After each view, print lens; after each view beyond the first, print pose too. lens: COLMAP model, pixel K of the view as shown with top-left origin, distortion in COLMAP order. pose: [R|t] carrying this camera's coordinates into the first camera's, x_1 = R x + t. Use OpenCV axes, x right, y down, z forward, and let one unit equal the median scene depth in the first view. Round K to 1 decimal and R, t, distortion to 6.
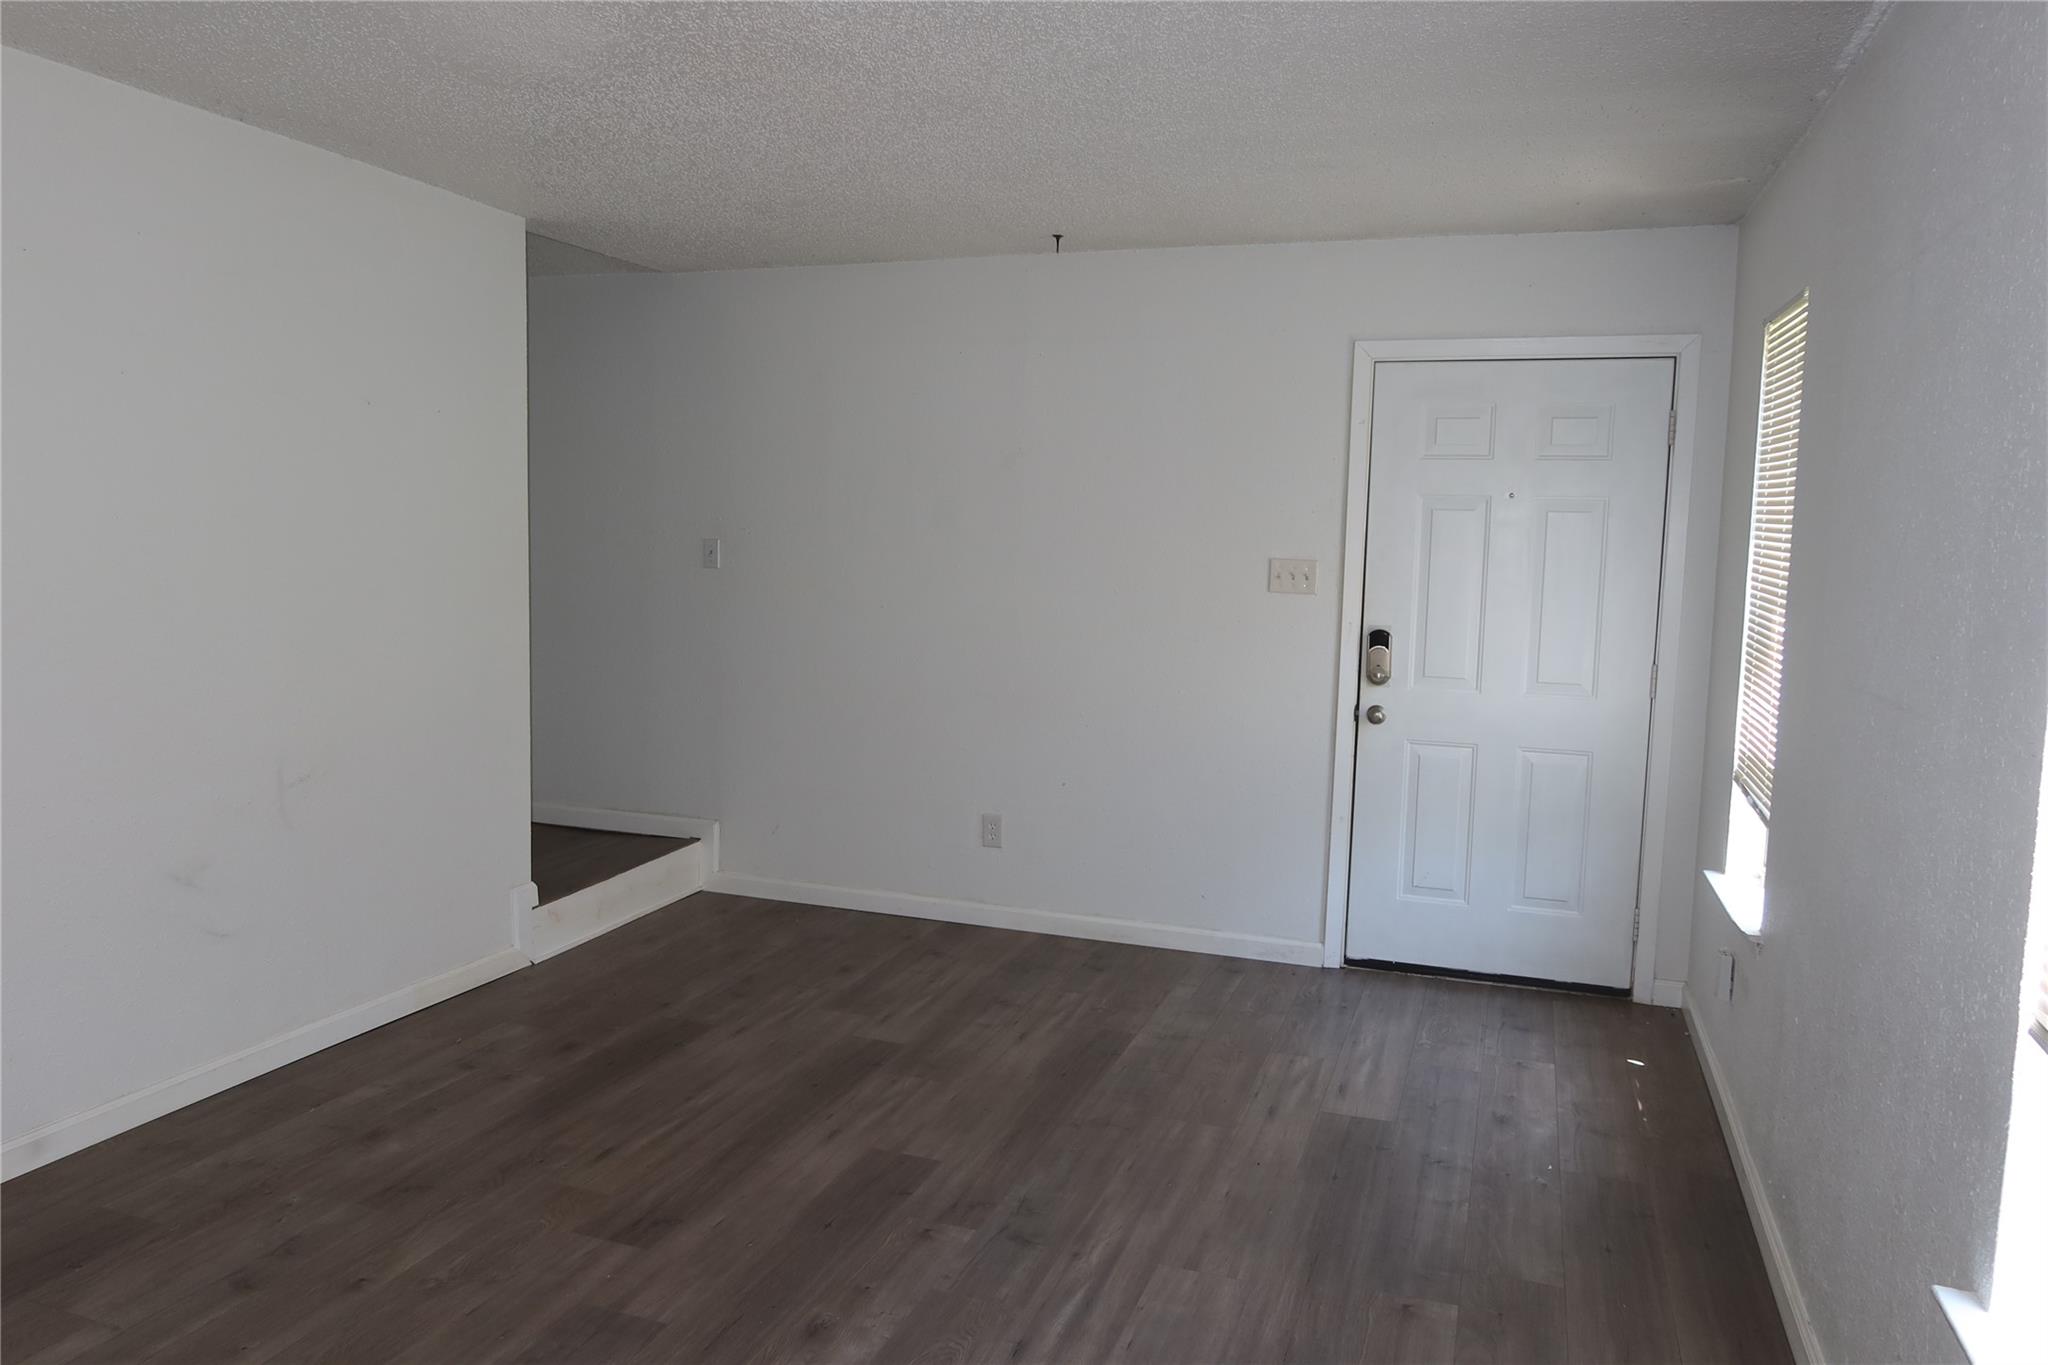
lens RADIAL K [[1425.0, 0, 1005.2], [0, 1425.0, 690.1], [0, 0, 1]] dist [-0.019385, 0.009101]
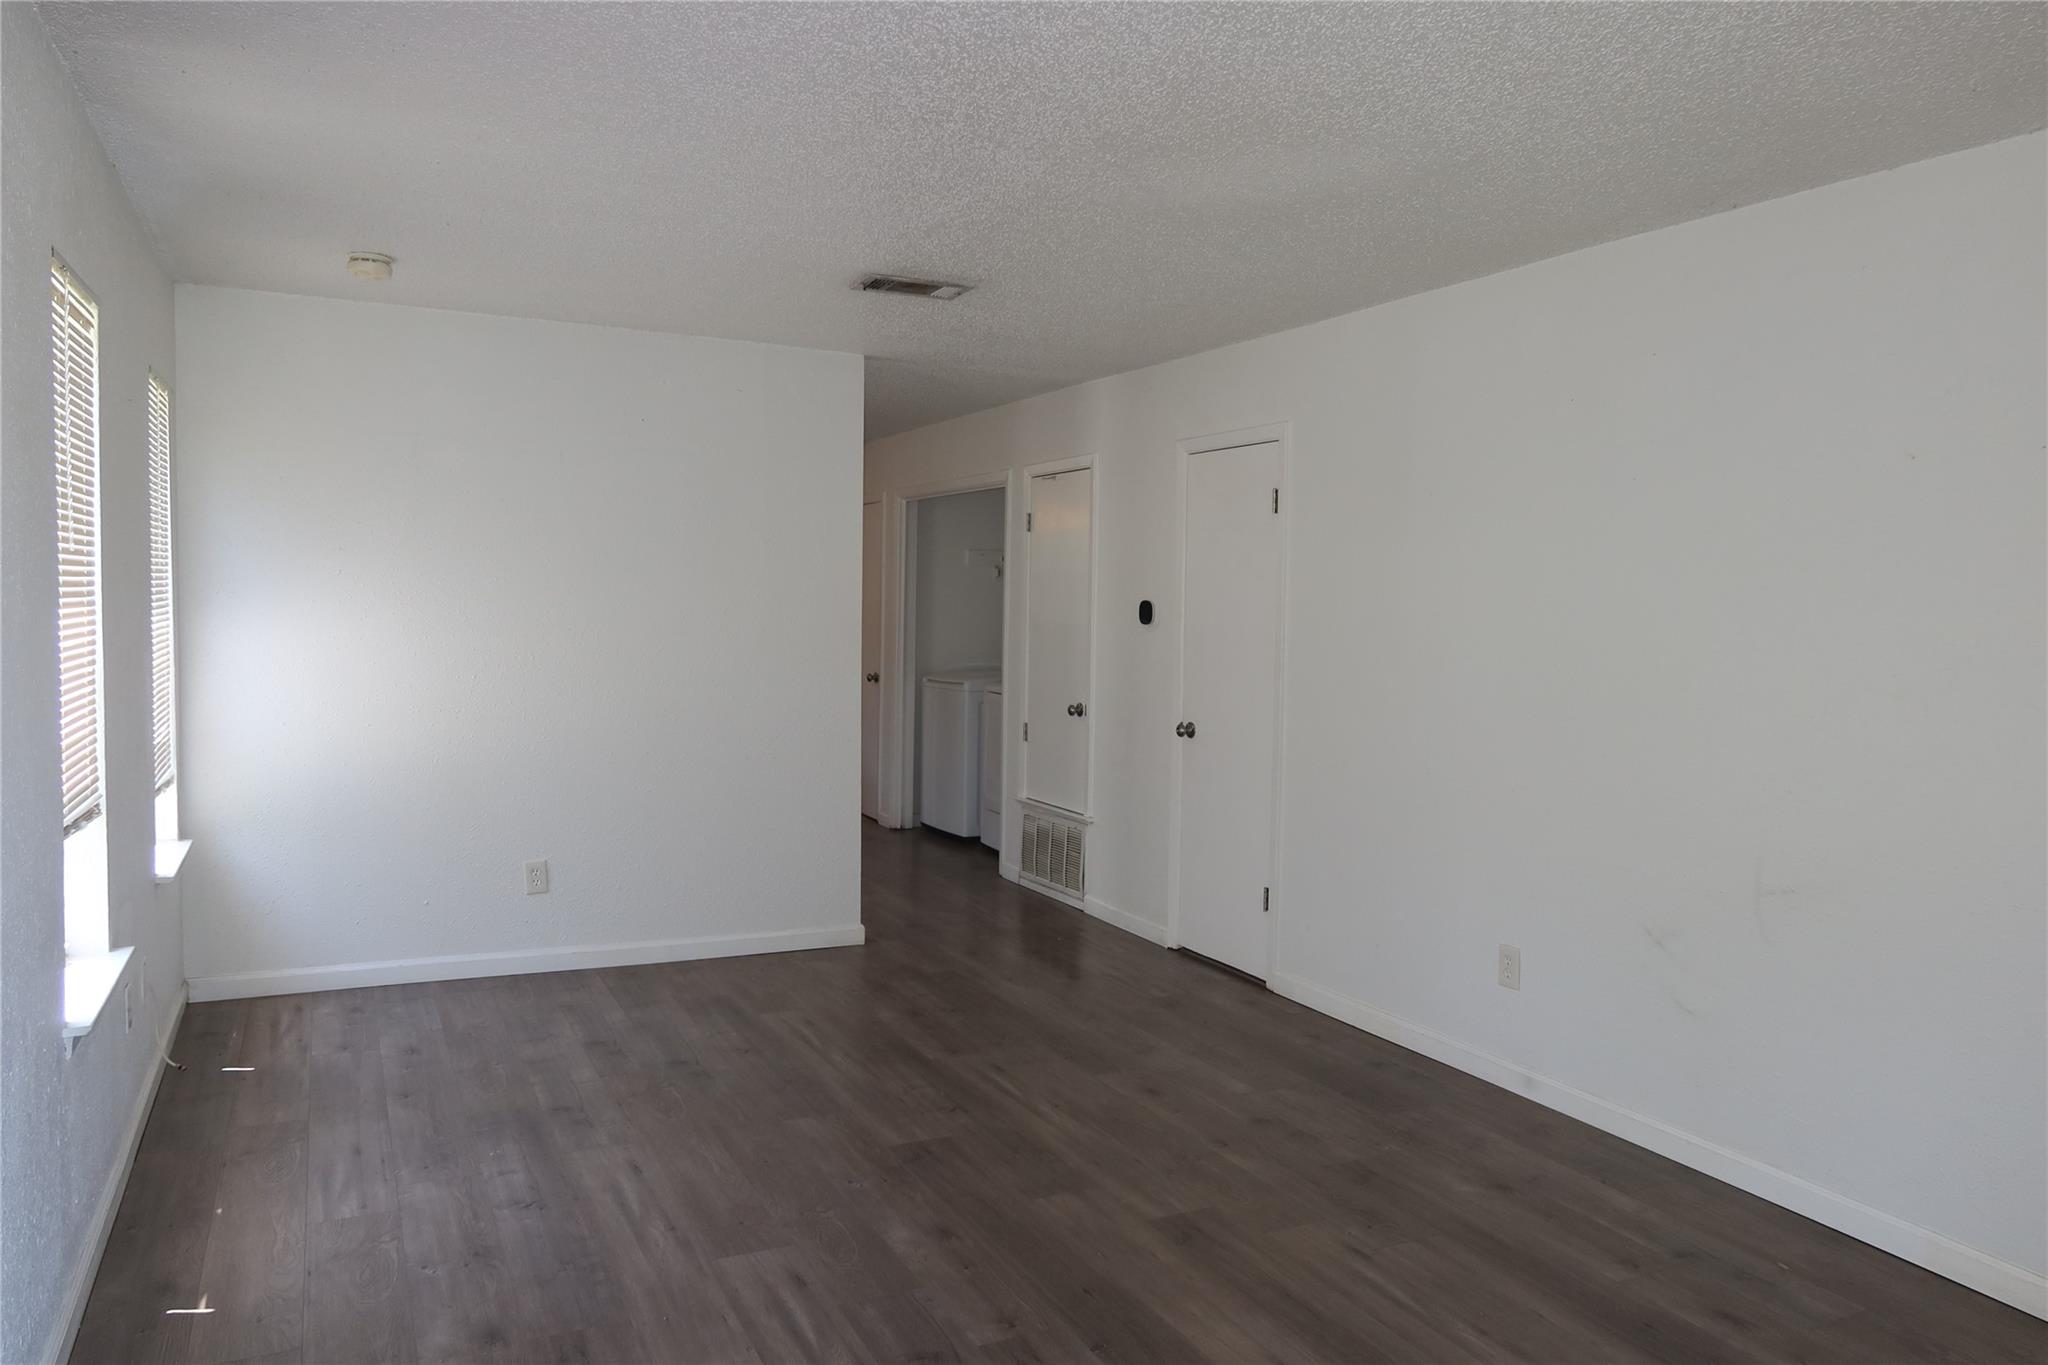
lens RADIAL K [[1425.0, 0, 1023.3], [0, 1425.0, 683.5], [0, 0, 1]] dist [-0.019385, 0.009101]
pose [[-0.687540, 0.007460, -0.726108, 0.468500], [-0.114349, 0.986359, 0.118409, -0.113614], [0.717086, 0.164441, -0.677308, 1.191082]]
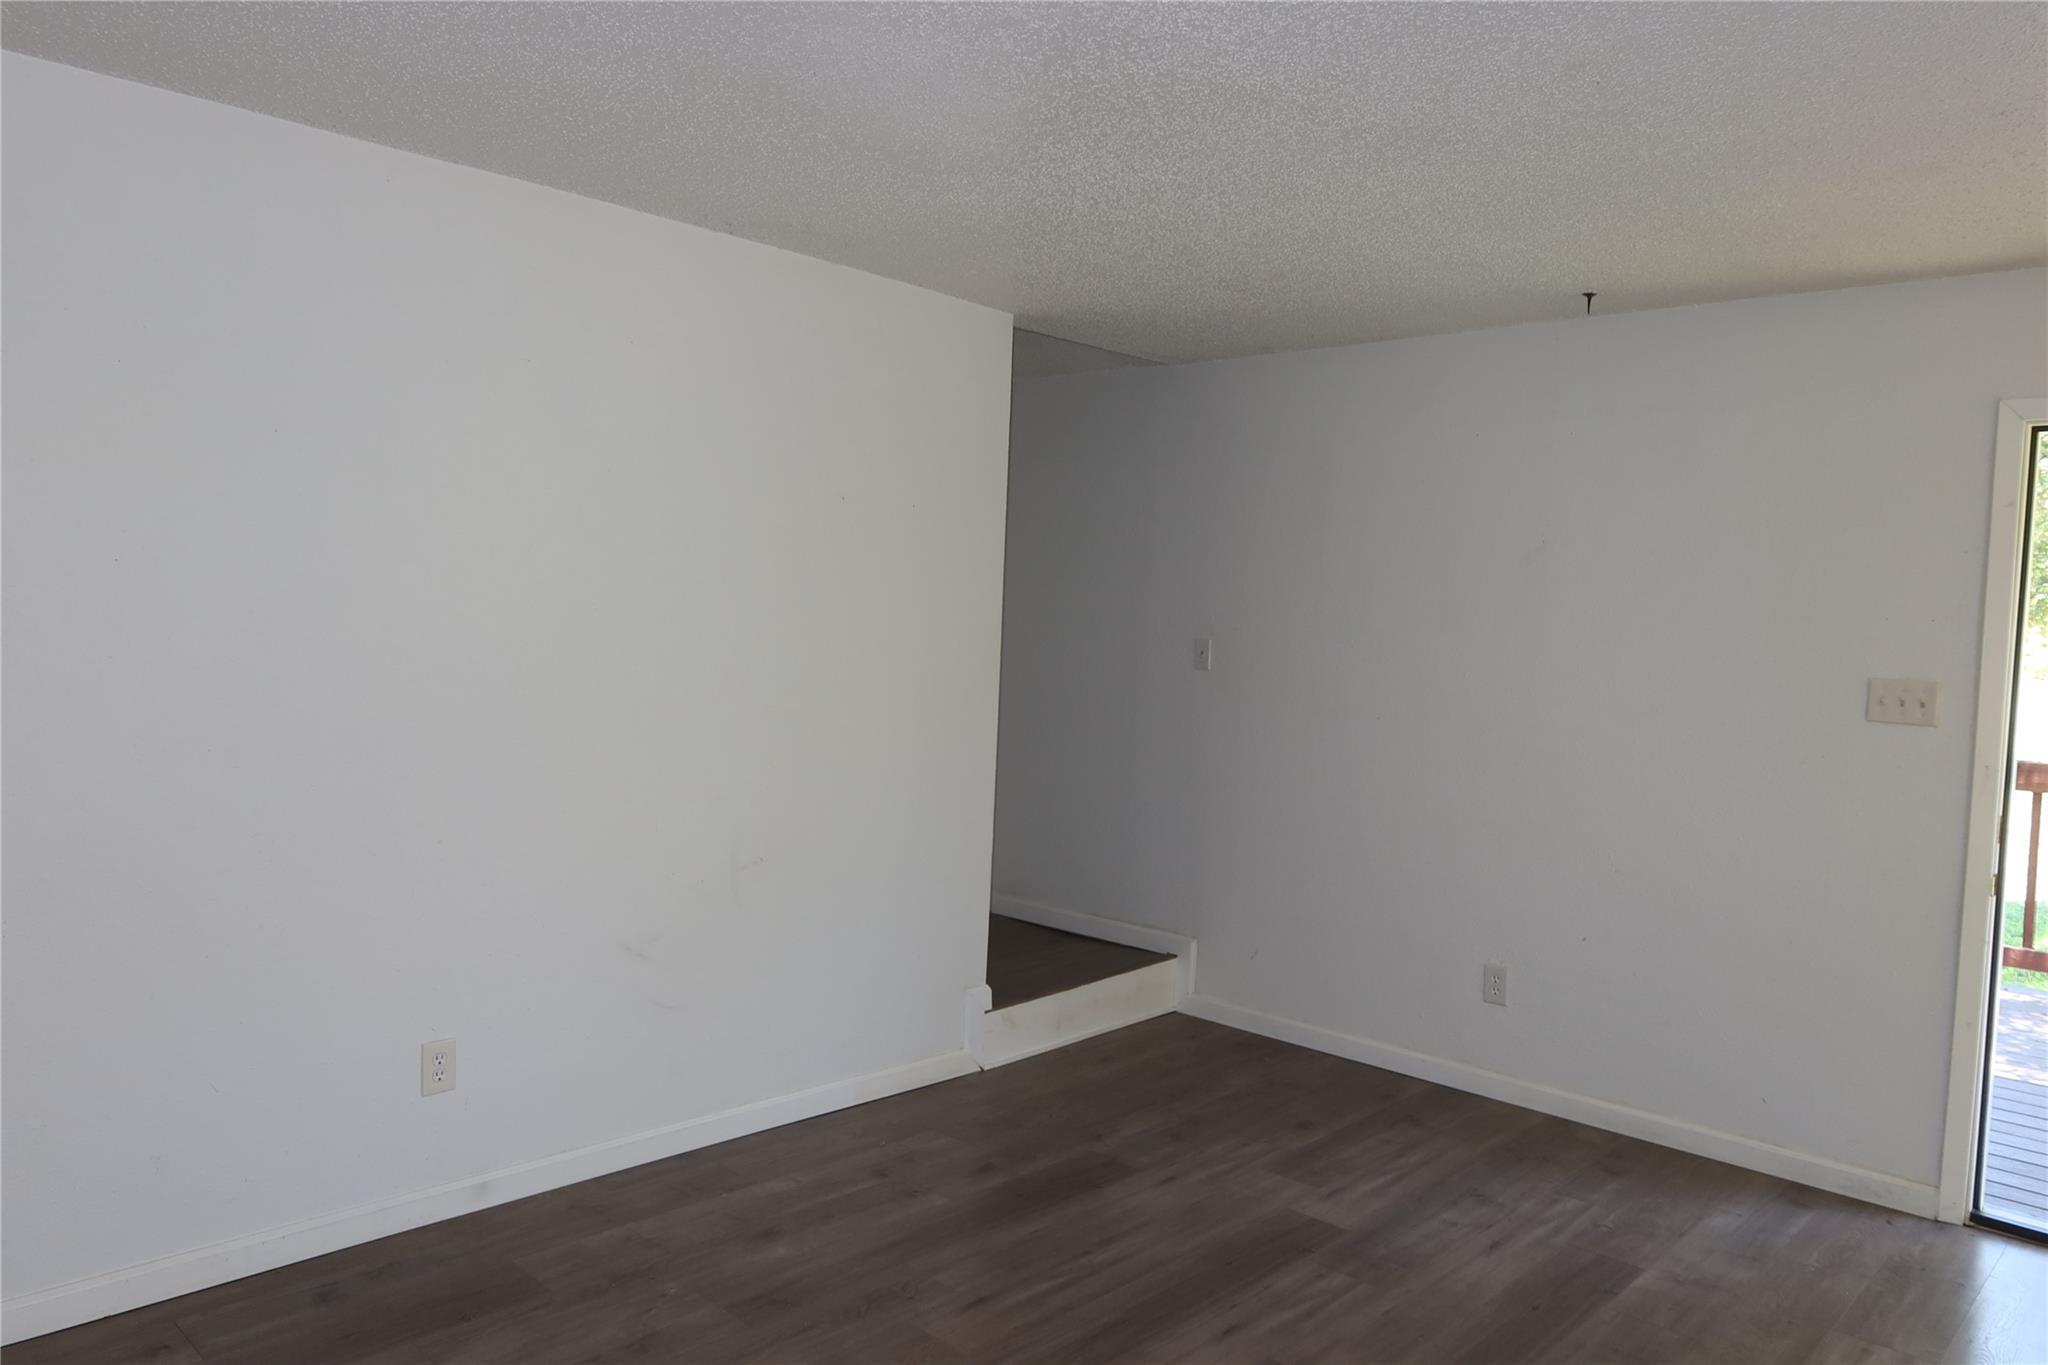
lens RADIAL K [[1425.0, 0, 1002.8], [0, 1425.0, 687.5], [0, 0, 1]] dist [-0.019385, 0.009101]
pose [[0.916923, 0.035309, -0.397498, 0.069448], [-0.064376, 0.996119, -0.060016, -0.011931], [0.393837, 0.080619, 0.915638, 0.114835]]
